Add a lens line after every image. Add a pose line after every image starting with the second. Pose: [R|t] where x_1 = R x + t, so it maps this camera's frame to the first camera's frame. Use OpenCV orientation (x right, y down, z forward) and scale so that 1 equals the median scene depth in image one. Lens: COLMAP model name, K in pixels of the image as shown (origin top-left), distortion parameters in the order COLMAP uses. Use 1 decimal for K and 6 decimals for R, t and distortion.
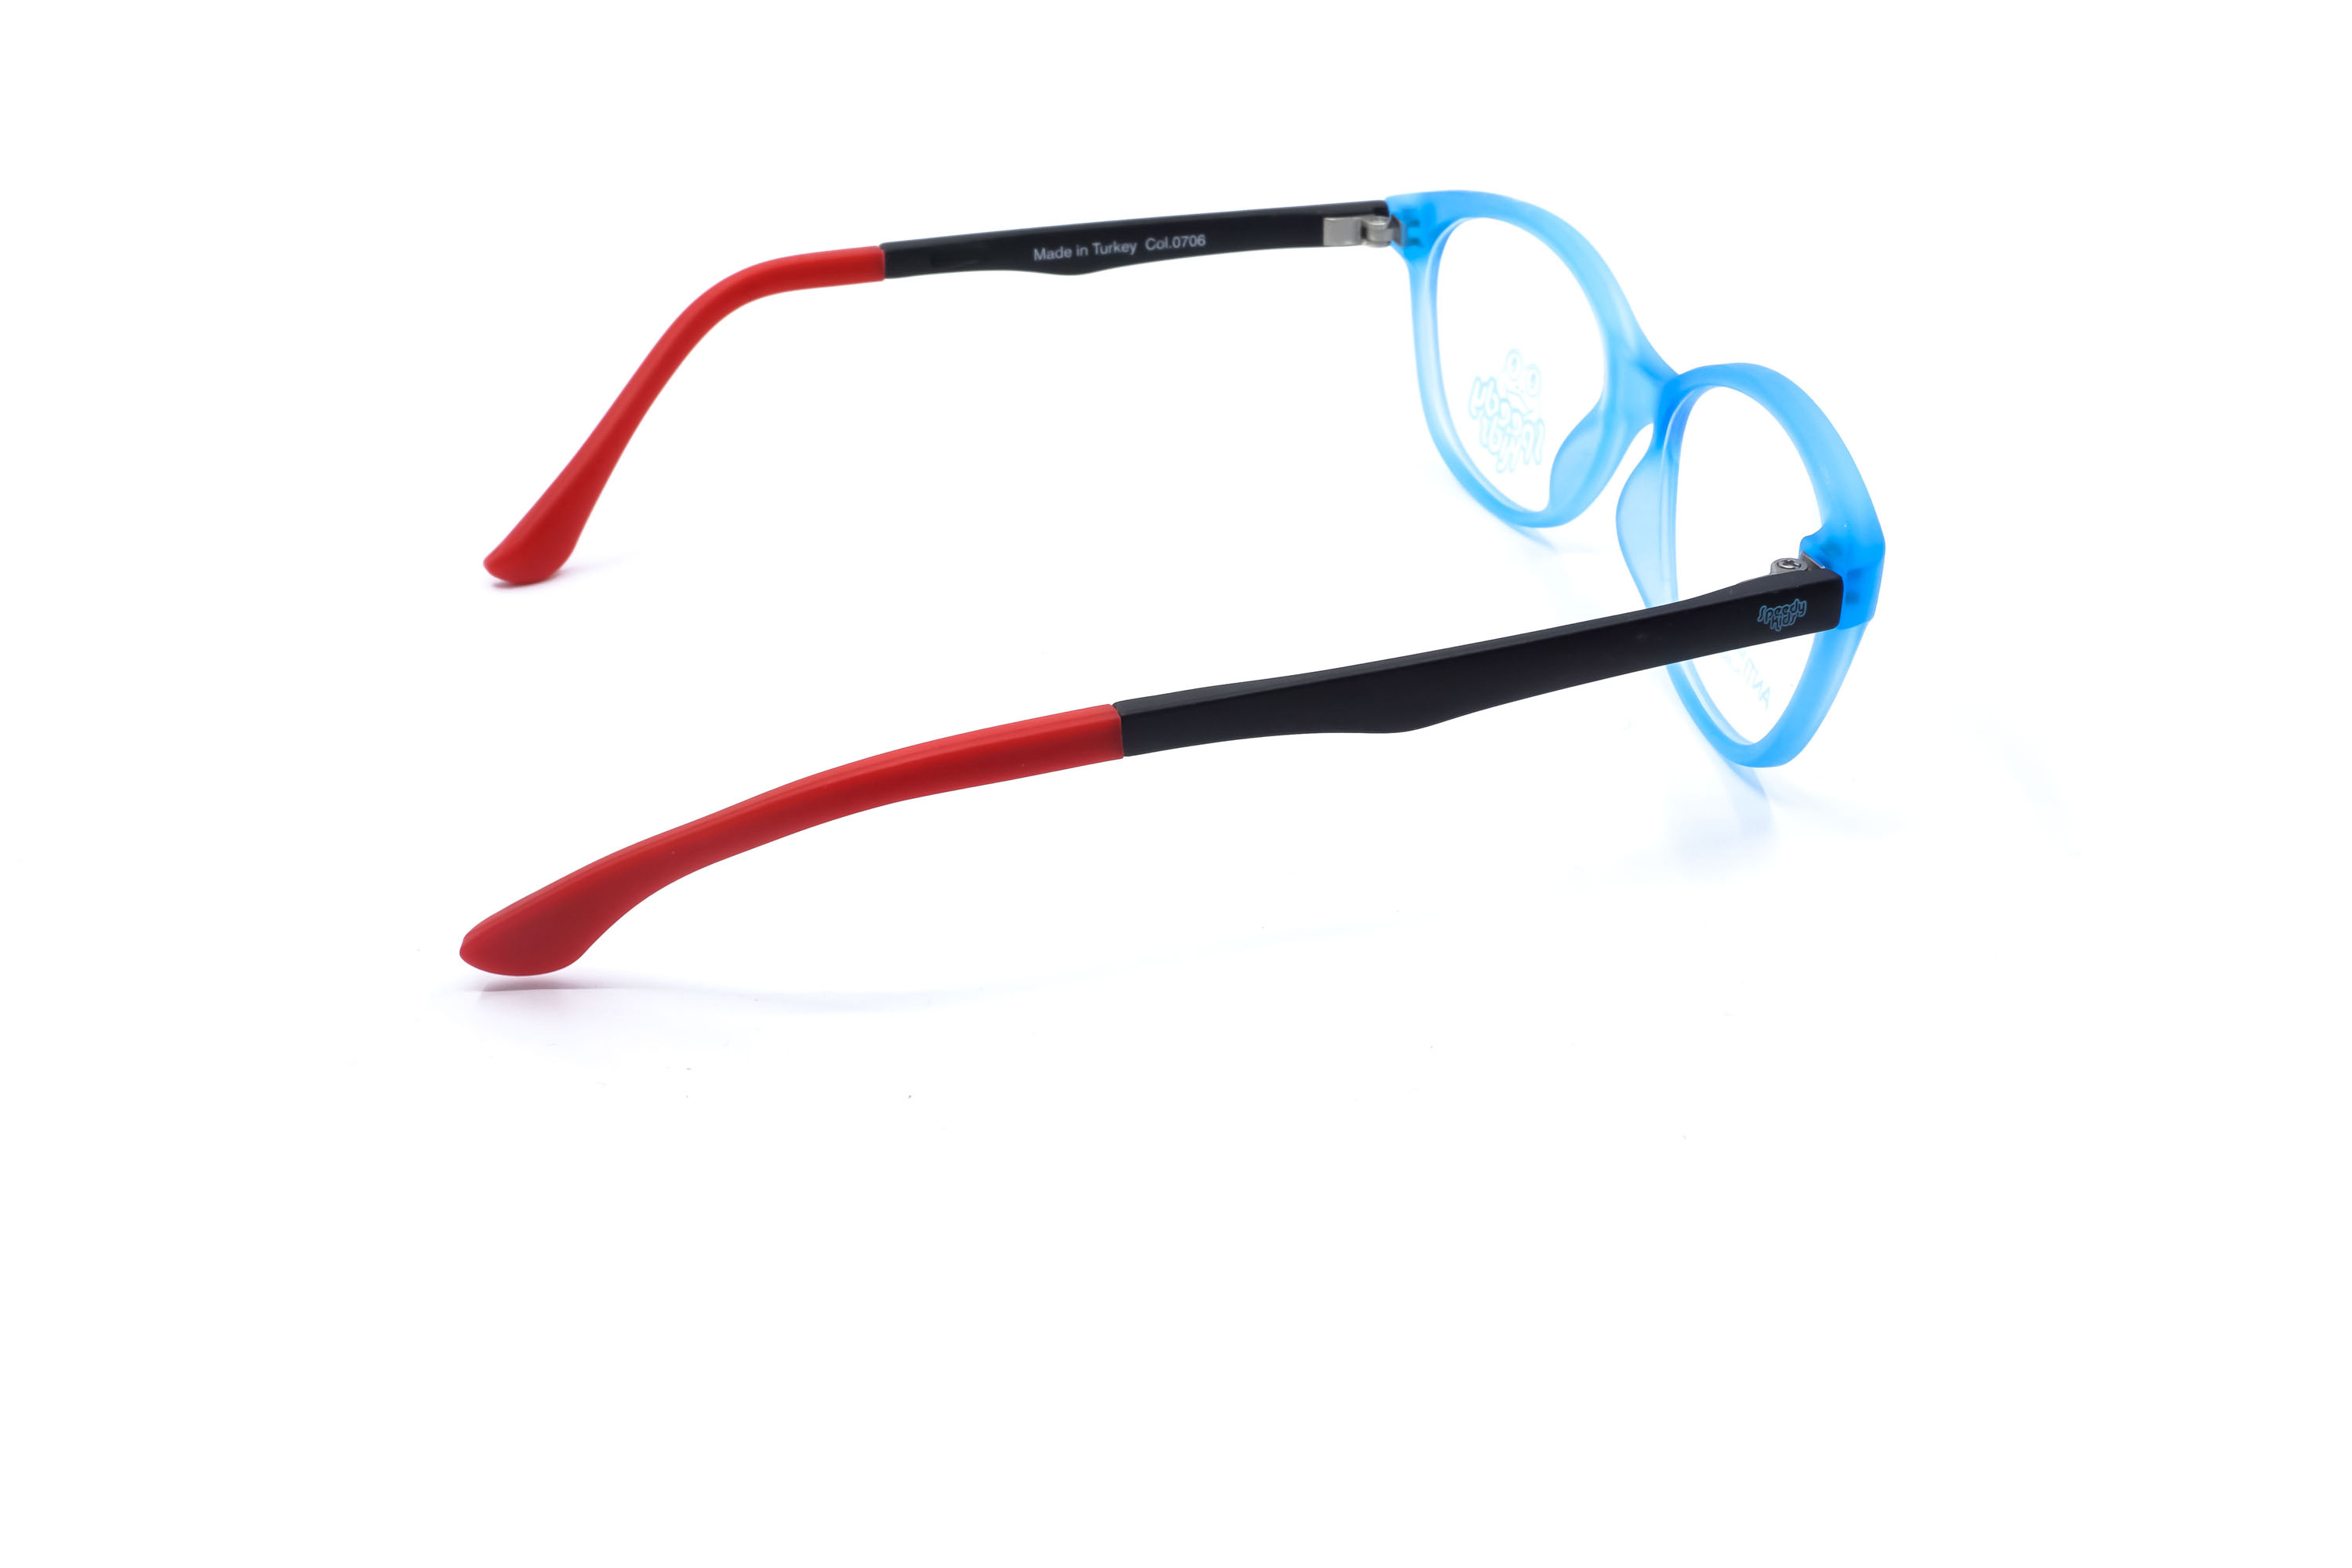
lens RADIAL K [[2436.3, 0, 1176.0], [0, 2436.3, 784.0], [0, 0, 1]] dist [0.003854, -0.000543]
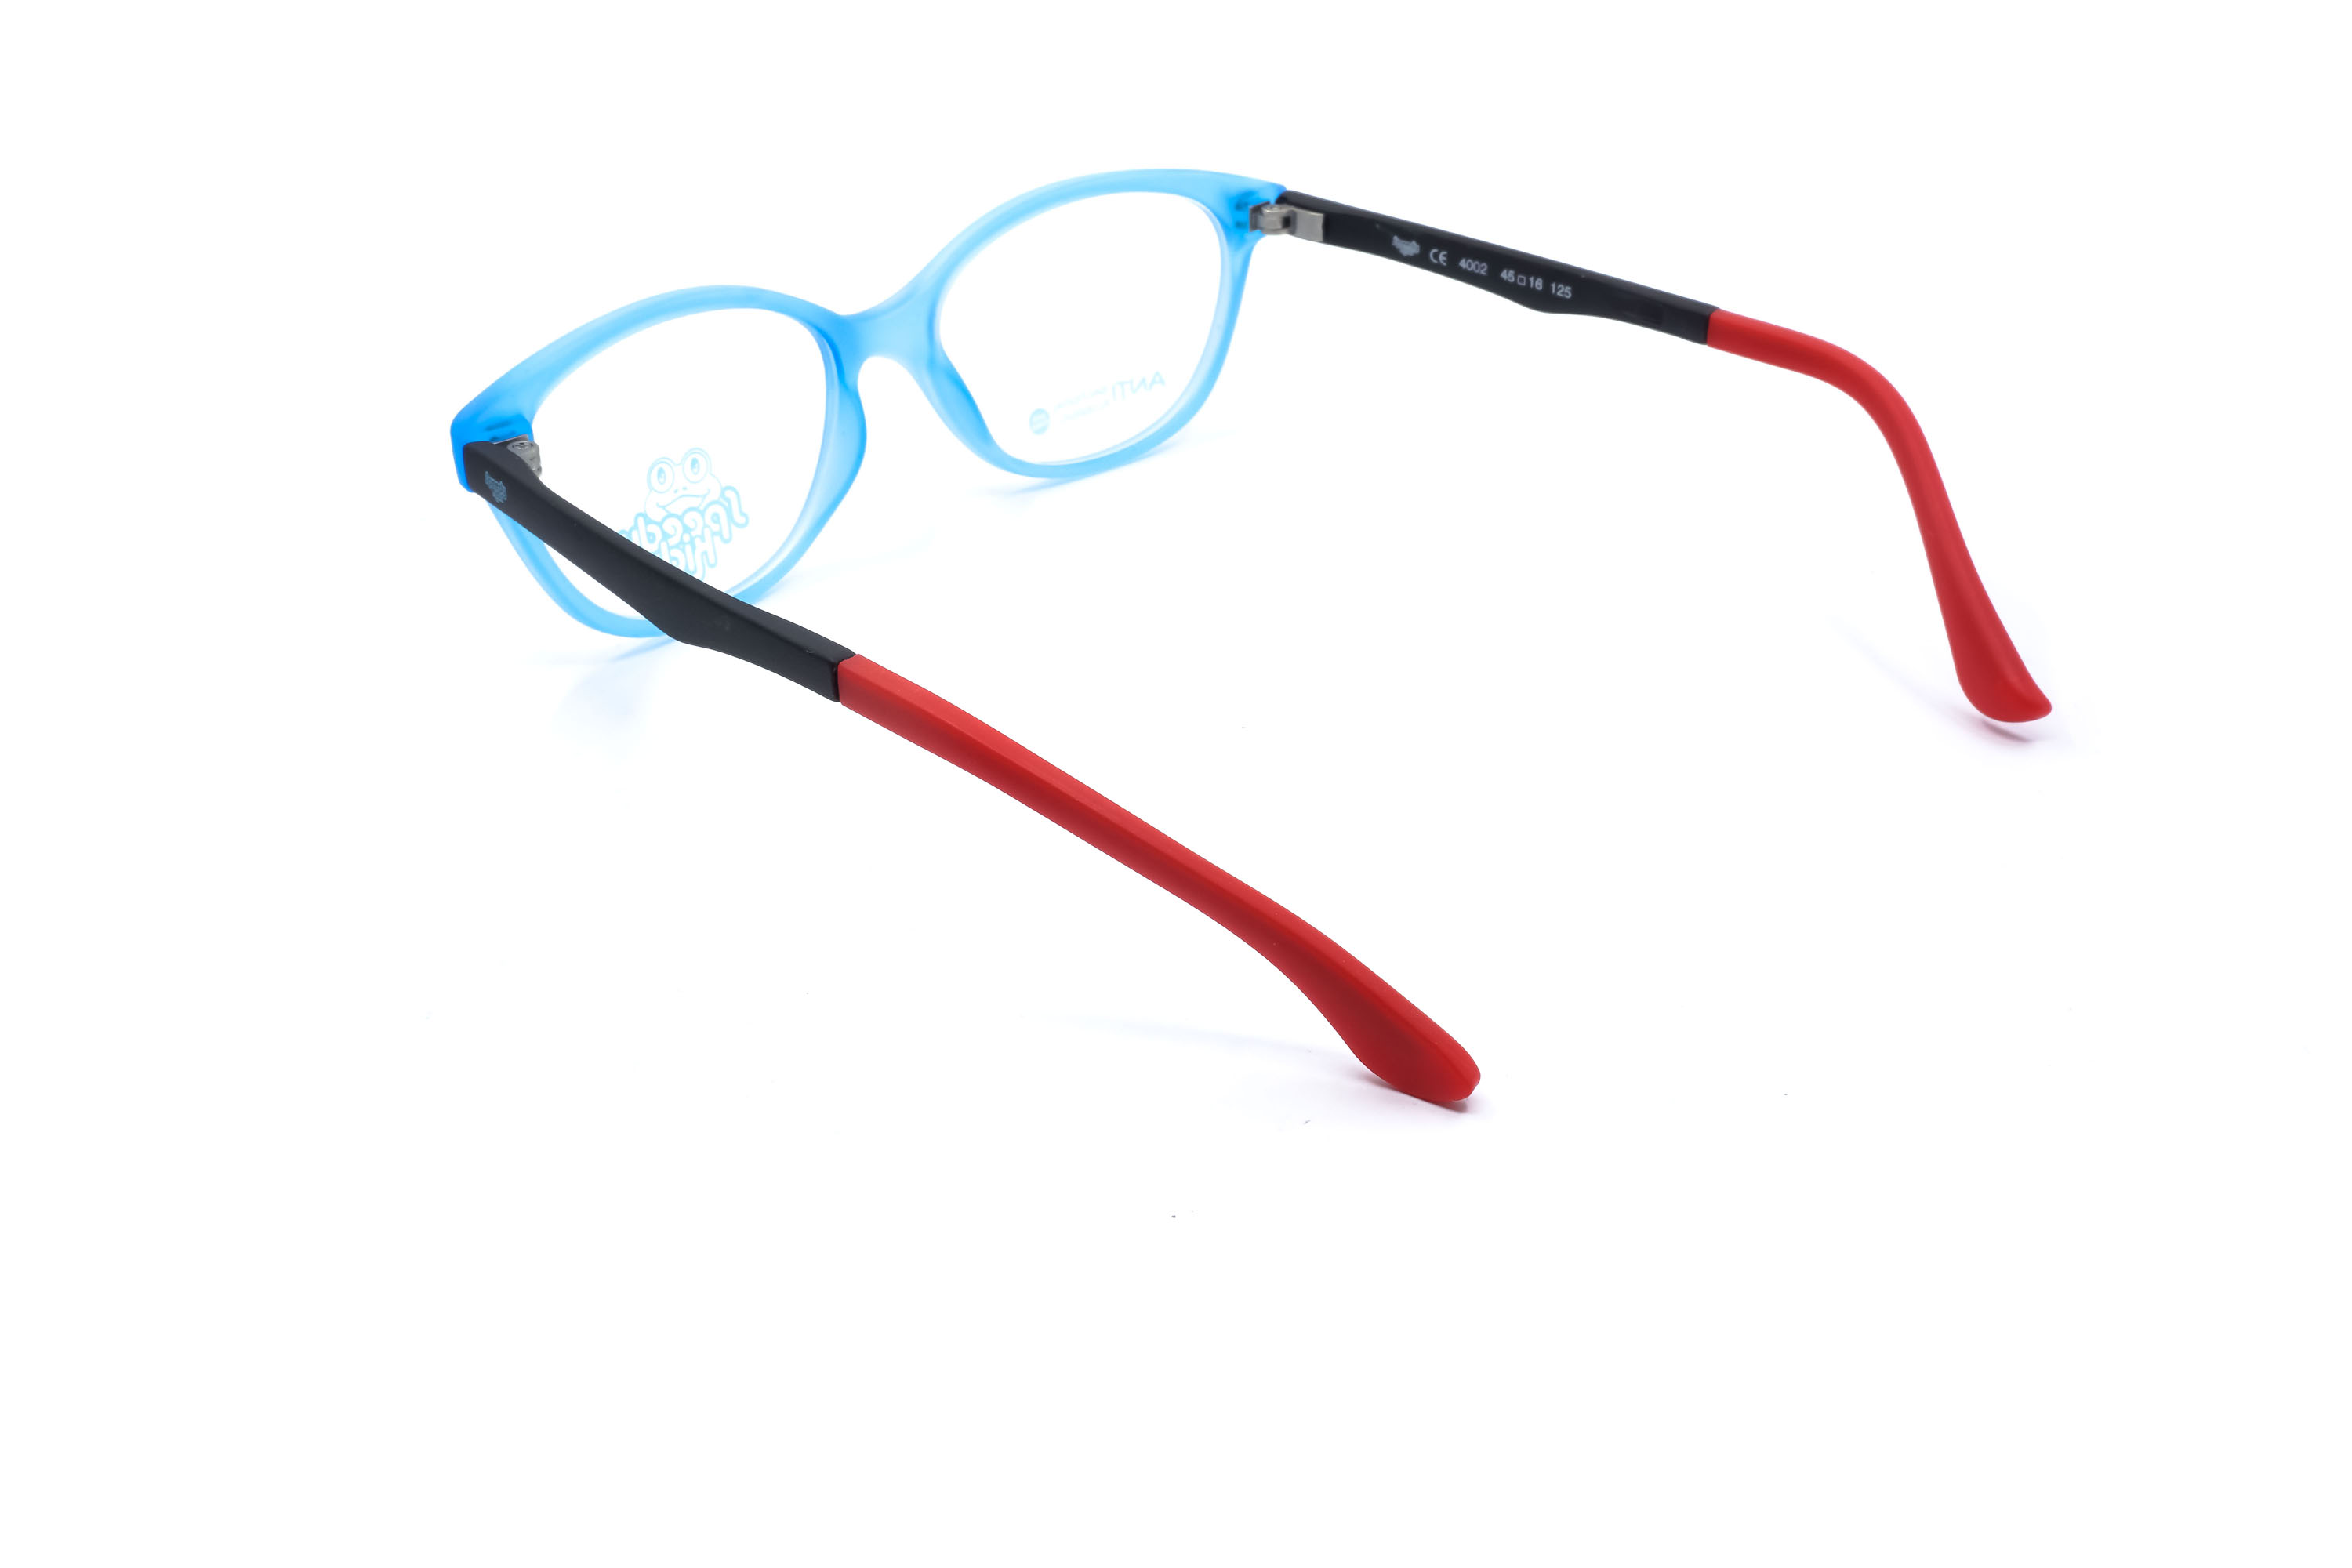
lens RADIAL K [[2450.1, 0, 1176.0], [0, 2450.1, 784.0], [0, 0, 1]] dist [-0.001000, -0.011974]
pose [[-0.501314, -0.401472, 0.766488, -0.694210], [0.448725, 0.636783, 0.627019, -0.577087], [-0.739818, 0.658276, -0.139077, 1.044320]]
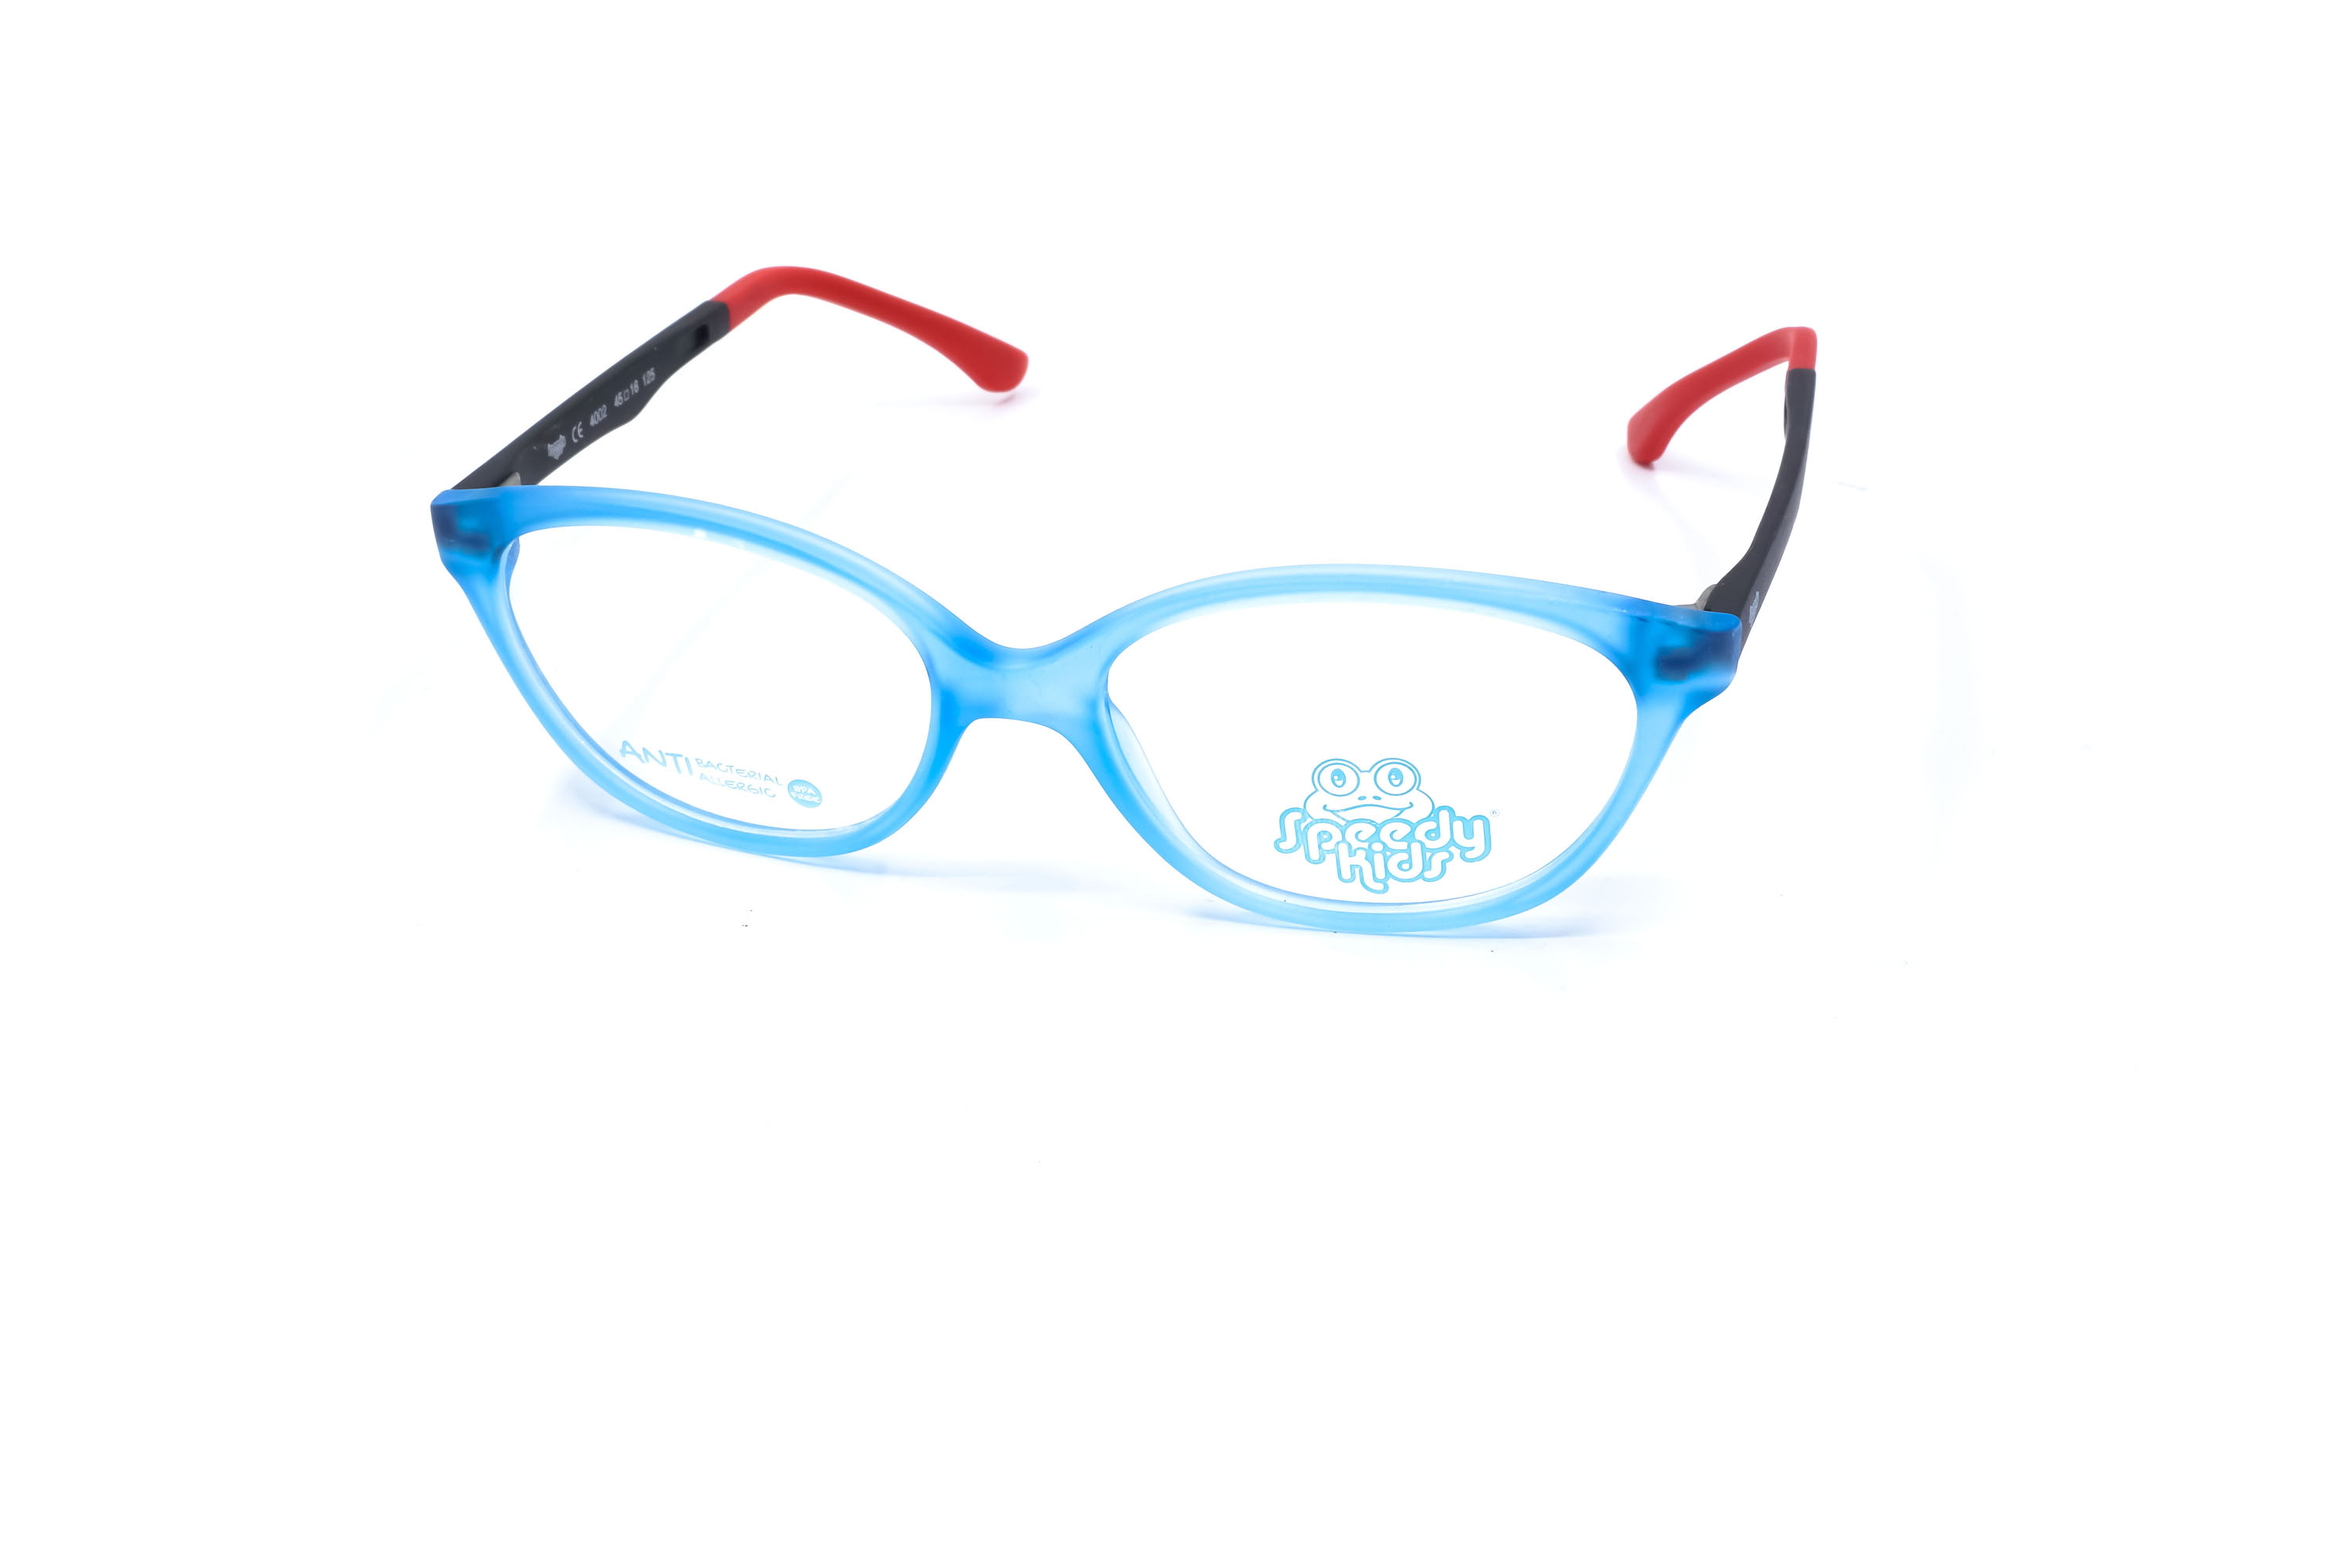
lens RADIAL K [[2436.3, 0, 1176.0], [0, 2436.3, 784.0], [0, 0, 1]] dist [0.003854, -0.000543]
pose [[-0.502707, 0.447249, -0.739766, 0.683555], [-0.403062, 0.635776, 0.658279, -0.599143], [0.764740, 0.629093, -0.139340, 1.036679]]
